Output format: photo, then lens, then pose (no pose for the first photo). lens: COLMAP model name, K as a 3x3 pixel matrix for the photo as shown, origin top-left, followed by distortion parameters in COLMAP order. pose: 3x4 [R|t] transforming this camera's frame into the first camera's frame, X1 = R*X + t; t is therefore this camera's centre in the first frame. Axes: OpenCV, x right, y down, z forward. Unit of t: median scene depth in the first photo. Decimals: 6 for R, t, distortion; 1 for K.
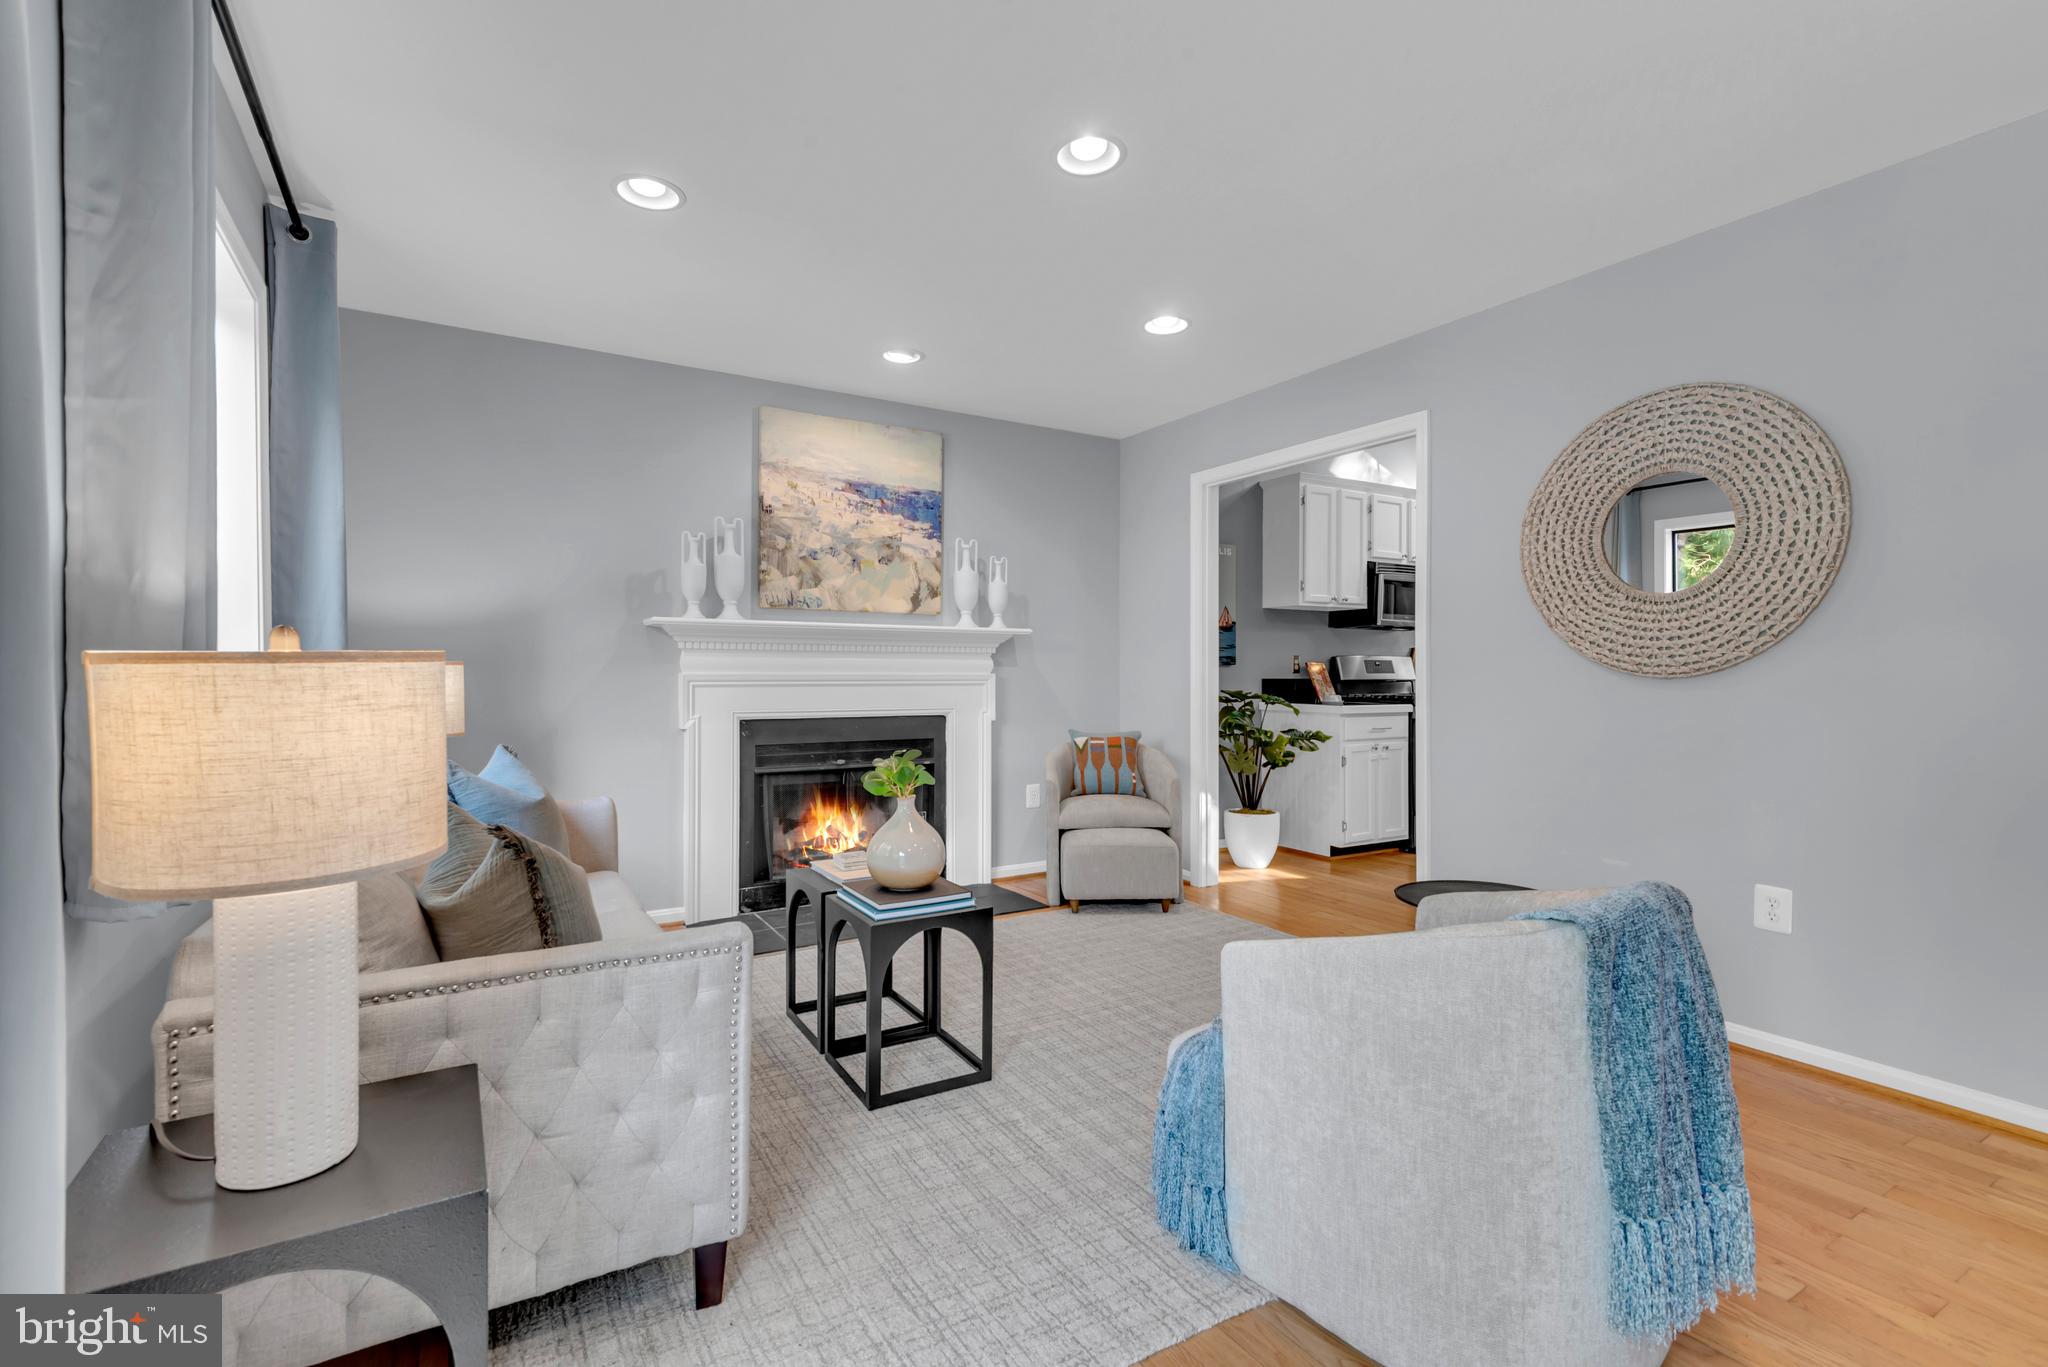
lens RADIAL K [[924.2, 0, 1017.6], [0, 924.2, 671.7], [0, 0, 1]] dist [0.044878, -0.021583]
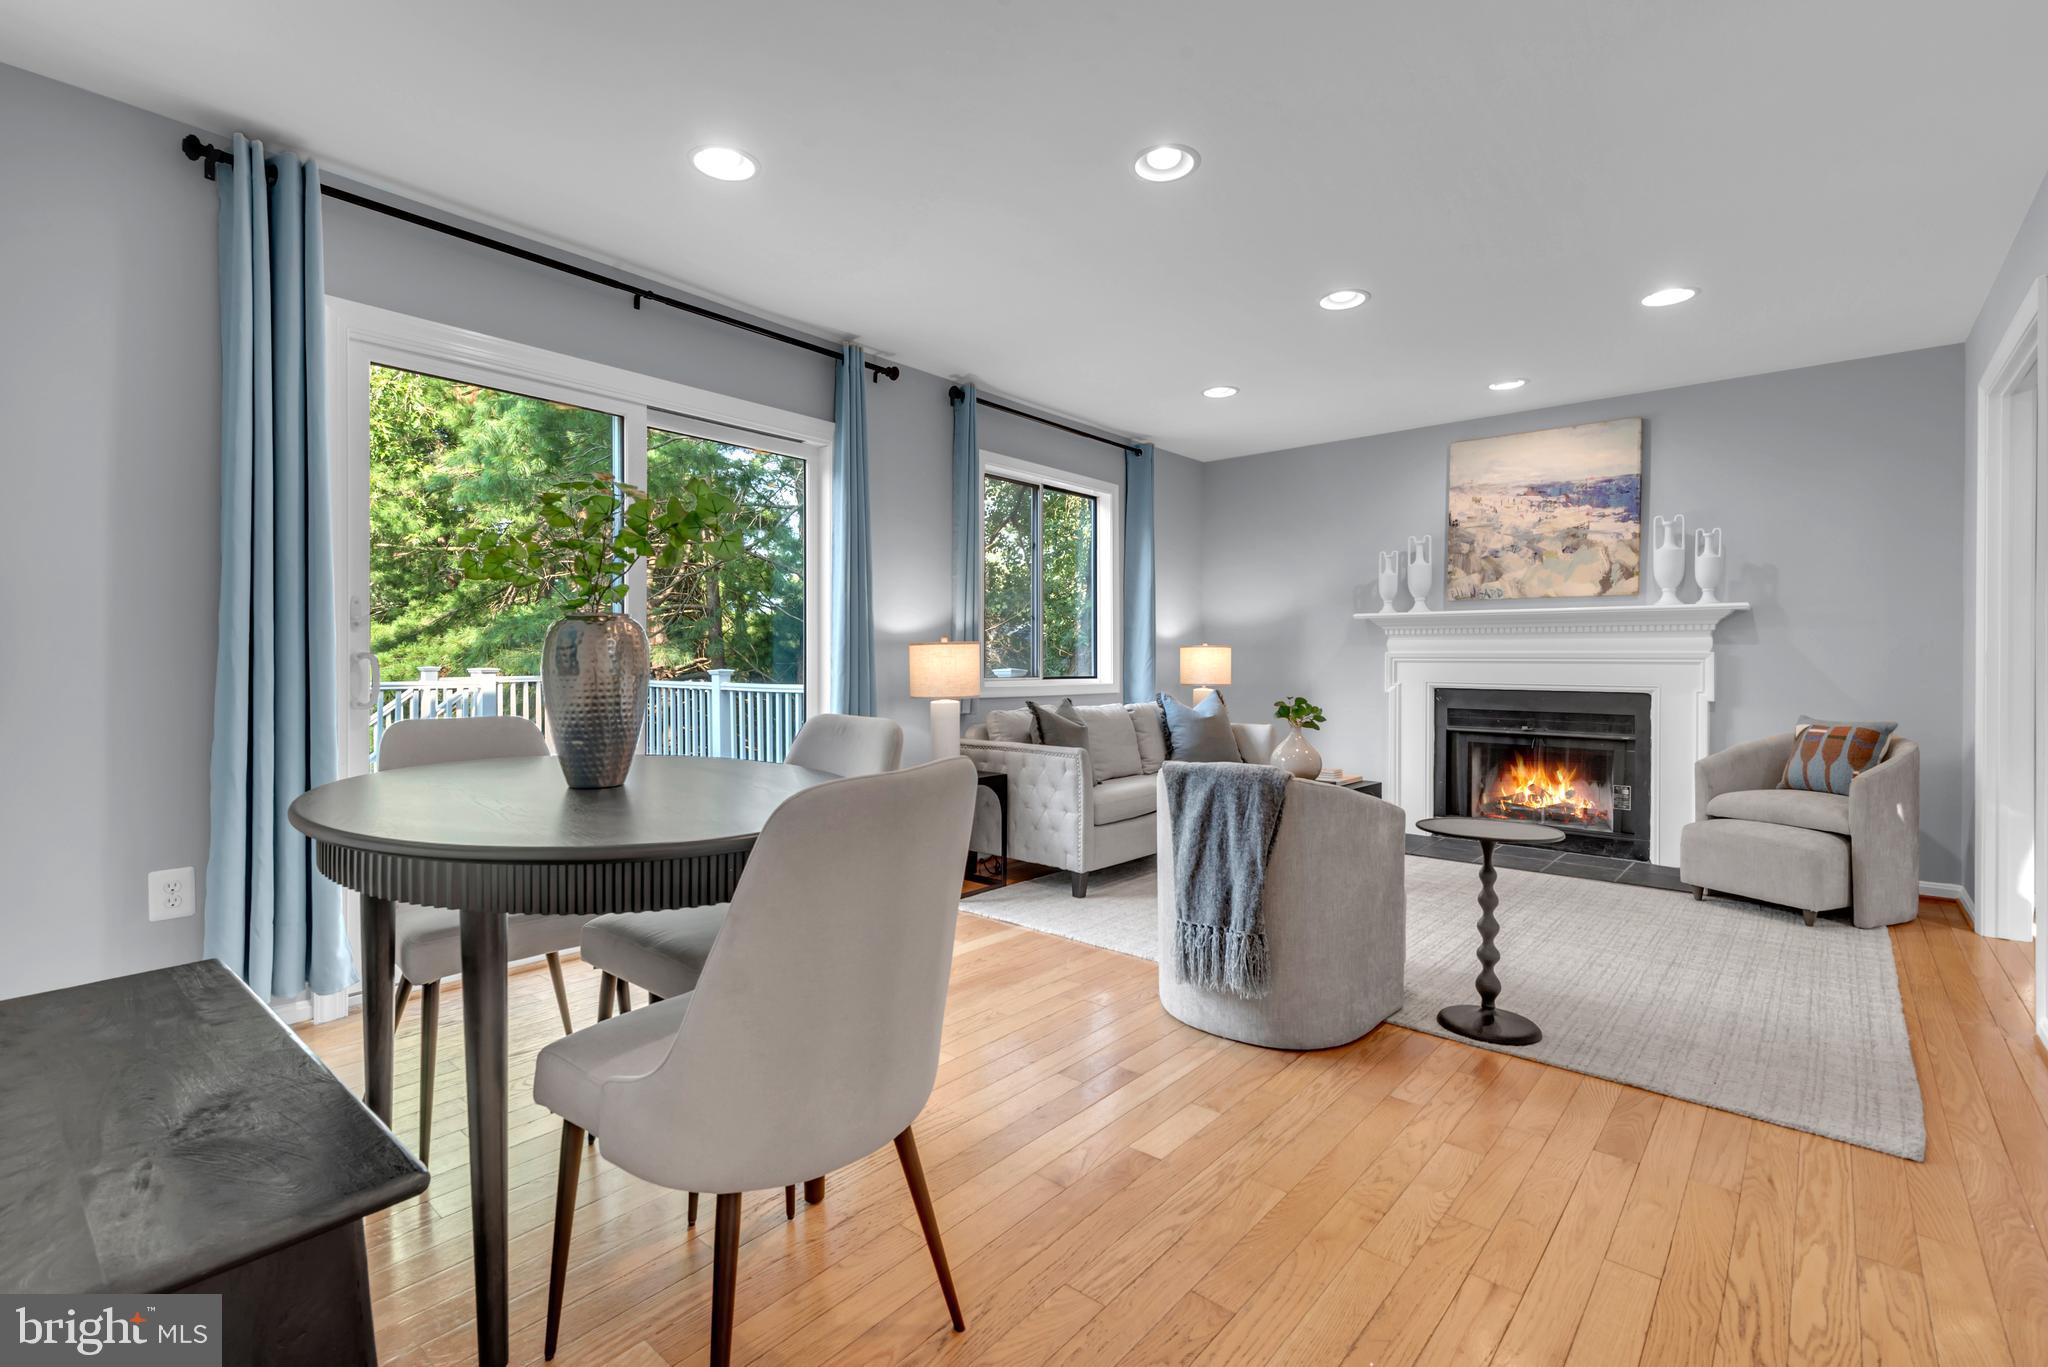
lens RADIAL K [[931.3, 0, 1008.8], [0, 931.3, 661.7], [0, 0, 1]] dist [0.039035, -0.022535]
pose [[0.306876, 0.002795, -0.951745, 0.734210], [-0.002207, 0.999995, 0.002225, 0.012618], [0.951747, 0.001418, 0.306881, 0.021531]]
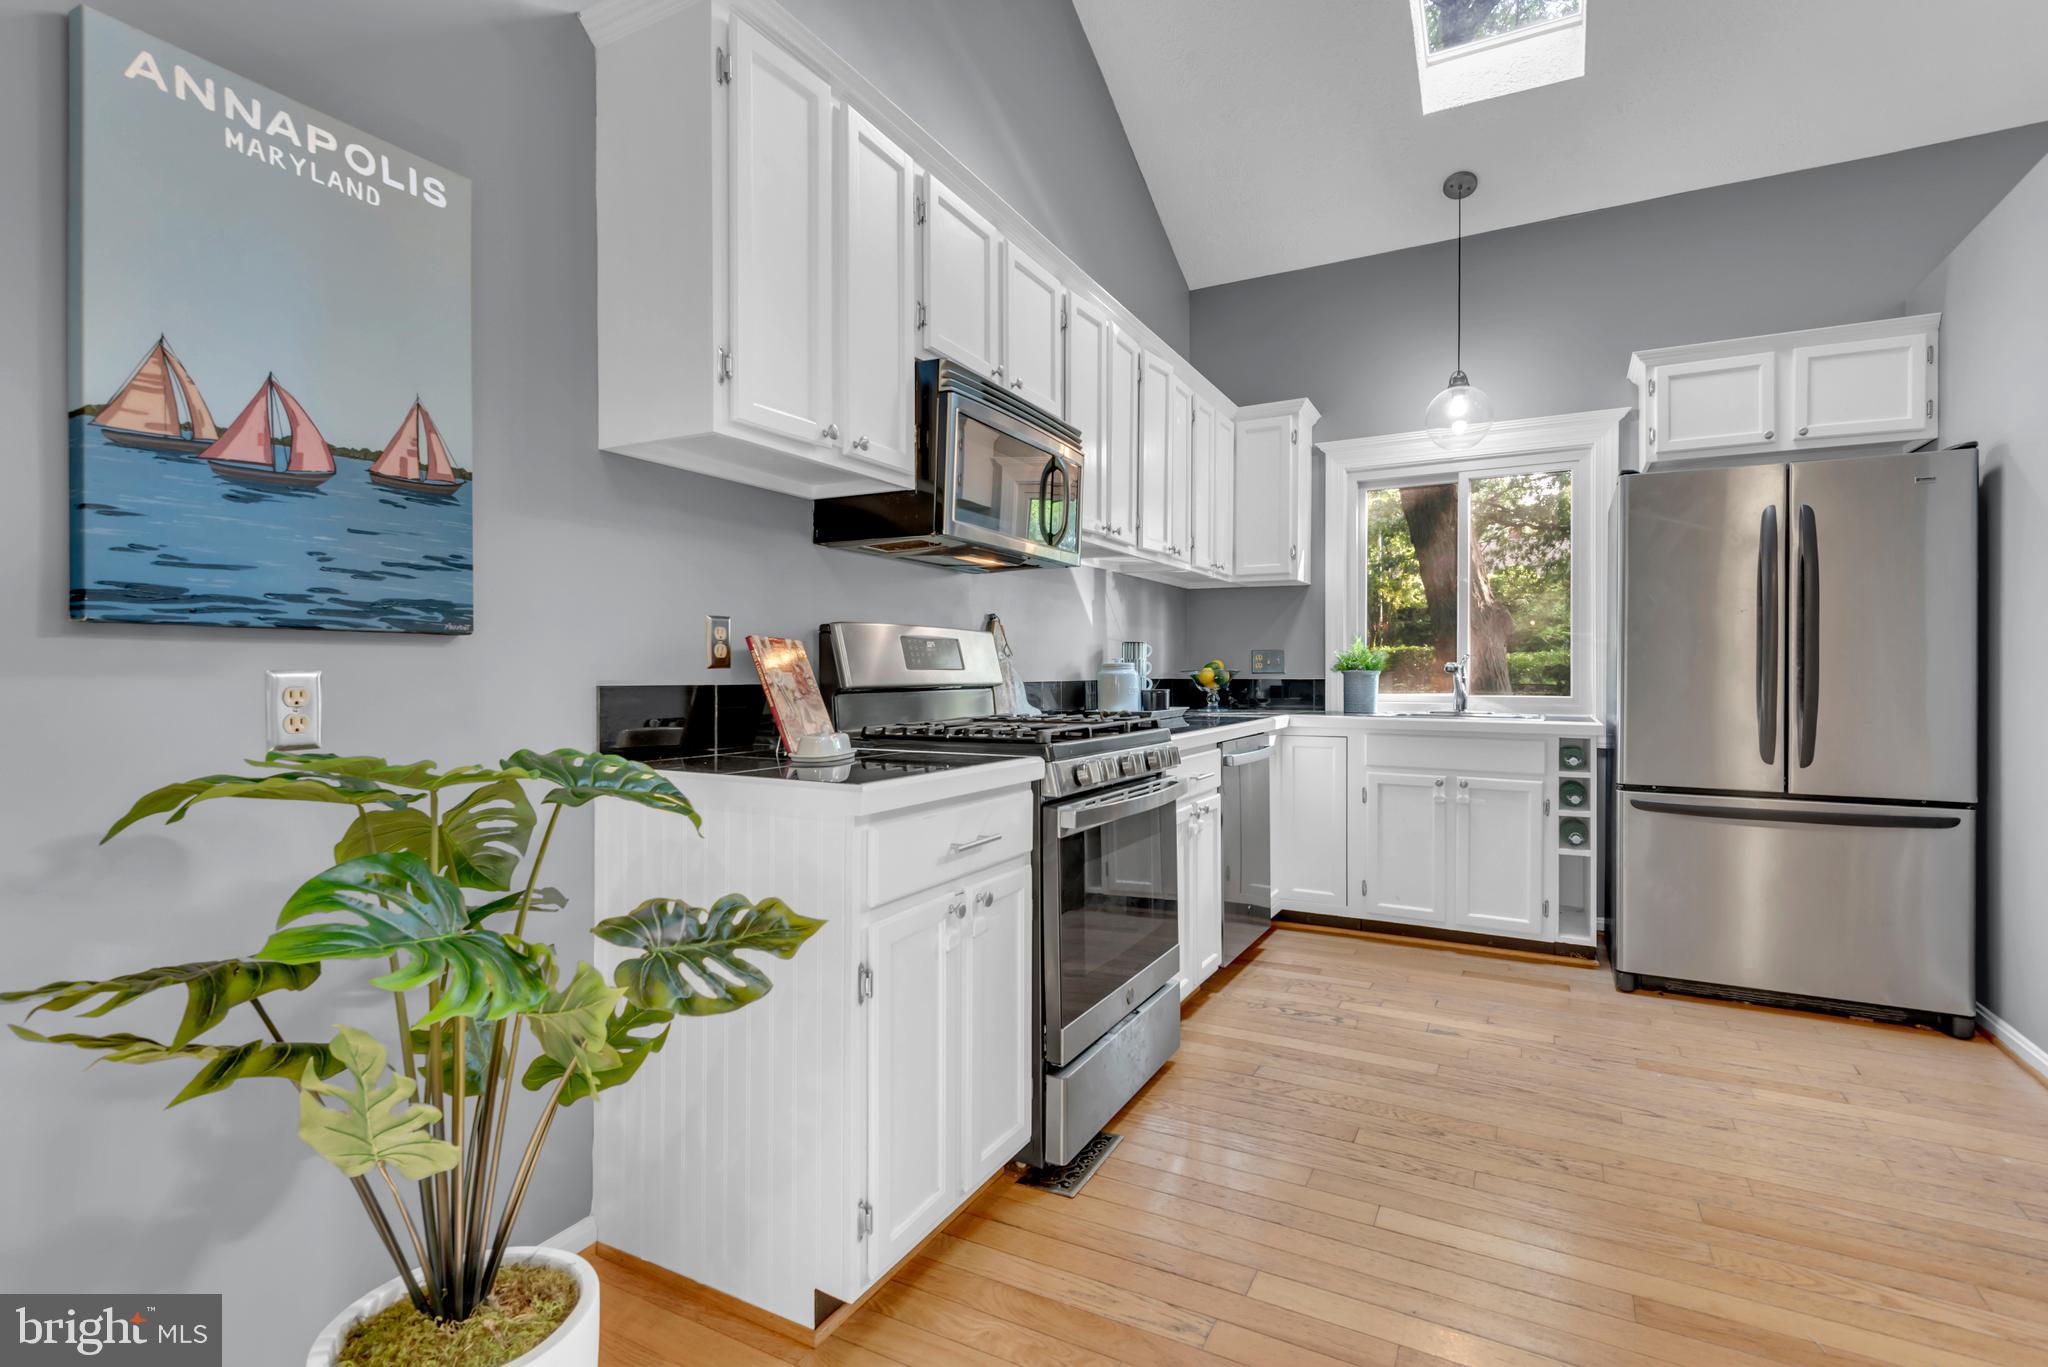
lens RADIAL K [[960.6, 0, 1011.1], [0, 960.6, 678.5], [0, 0, 1]] dist [-0.002621, -0.000783]
pose [[0.865354, -0.002100, 0.501157, 0.300612], [-0.001949, 0.999970, 0.007555, 0.003728], [-0.501158, -0.007514, 0.865323, 0.893872]]
